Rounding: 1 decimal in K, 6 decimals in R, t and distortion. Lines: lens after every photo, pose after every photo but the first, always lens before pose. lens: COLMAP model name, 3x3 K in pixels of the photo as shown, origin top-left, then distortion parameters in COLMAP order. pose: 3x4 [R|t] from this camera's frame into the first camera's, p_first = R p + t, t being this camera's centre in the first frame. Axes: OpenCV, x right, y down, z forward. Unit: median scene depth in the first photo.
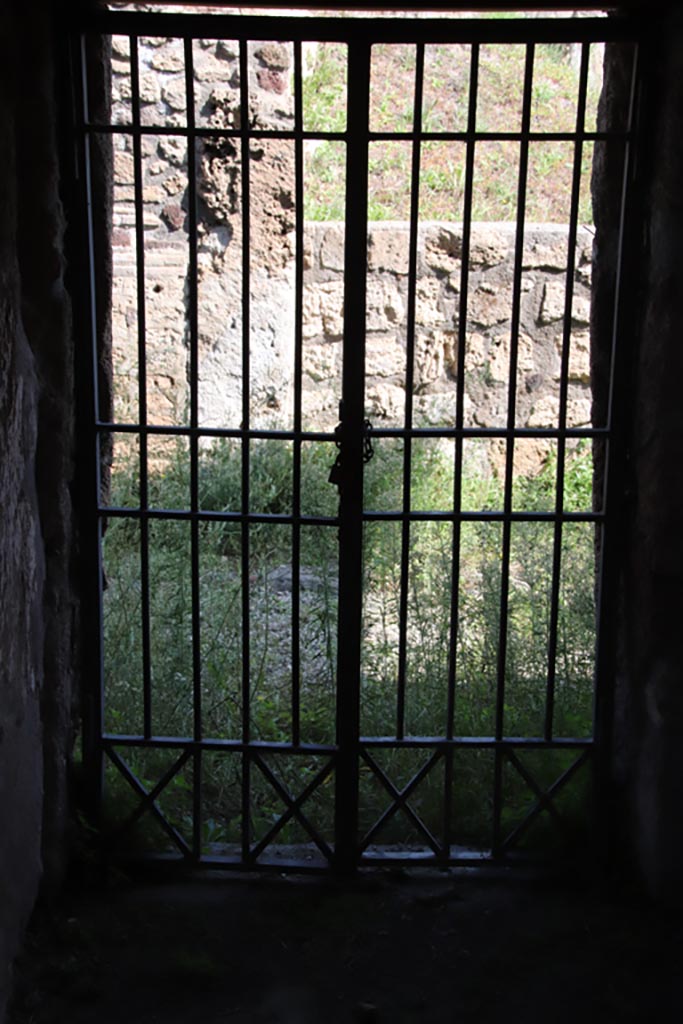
lens RADIAL K [[1773.1, 0, 345.1], [0, 1773.1, 538.0], [0, 0, 1]] dist [0.319355, 0.000000]
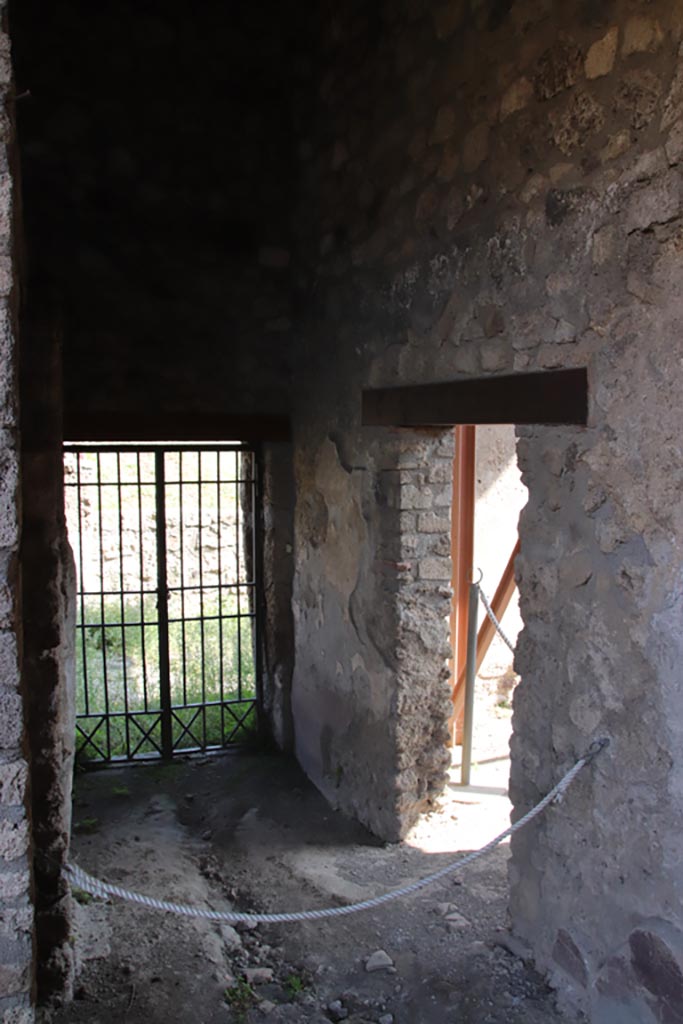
lens RADIAL K [[874.5, 0, 340.9], [0, 874.5, 512.9], [0, 0, 1]] dist [-0.054797, -0.003489]
pose [[0.950085, -0.041933, 0.309161, -0.137169], [0.091199, 0.984973, -0.146667, 0.043172], [-0.298365, 0.167542, 0.939632, -0.326415]]
